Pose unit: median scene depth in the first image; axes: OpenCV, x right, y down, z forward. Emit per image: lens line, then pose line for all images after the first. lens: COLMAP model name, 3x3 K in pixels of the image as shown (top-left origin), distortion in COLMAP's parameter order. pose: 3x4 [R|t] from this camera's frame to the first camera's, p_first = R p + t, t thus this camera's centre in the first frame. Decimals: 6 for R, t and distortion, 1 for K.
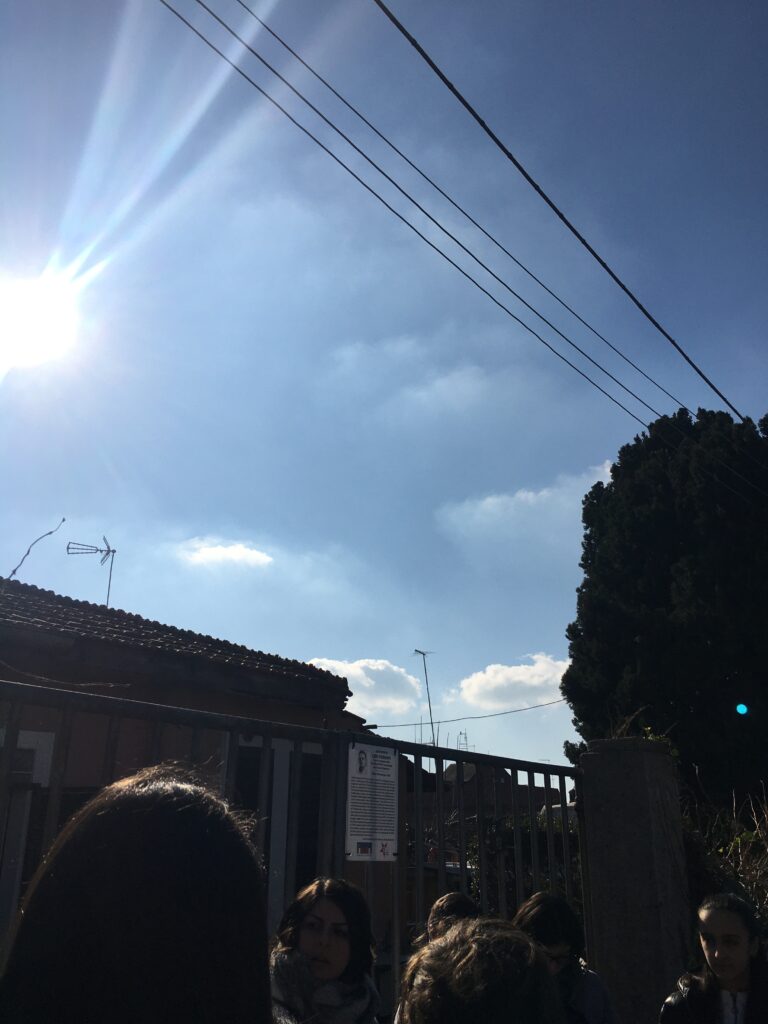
lens RADIAL K [[879.6, 0, 384.0], [0, 879.6, 512.0], [0, 0, 1]] dist [0.091960, -0.115227]
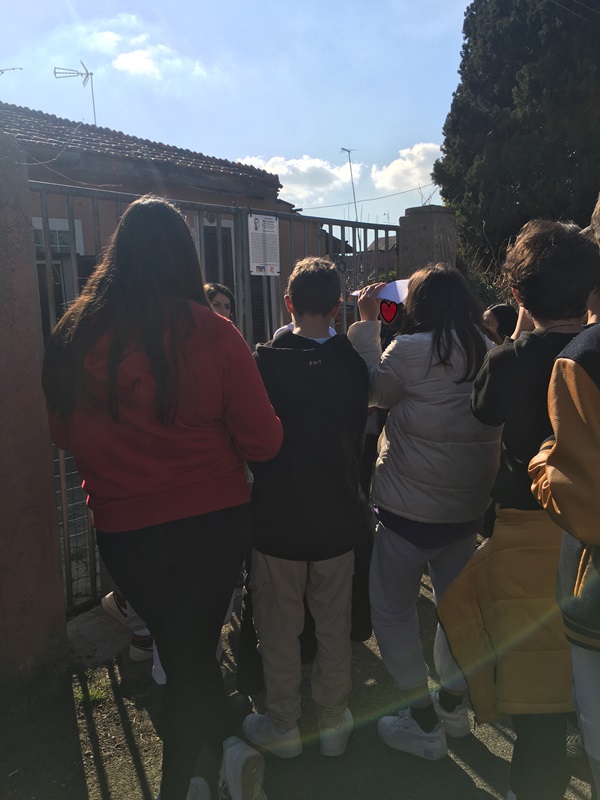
lens RADIAL K [[687.2, 0, 300.0], [0, 687.2, 400.0], [0, 0, 1]] dist [0.091960, -0.115227]
pose [[0.998430, -0.029202, -0.047799, 0.037274], [0.048632, 0.875338, 0.481059, -0.025335], [0.027793, -0.482629, 0.875384, -0.128993]]
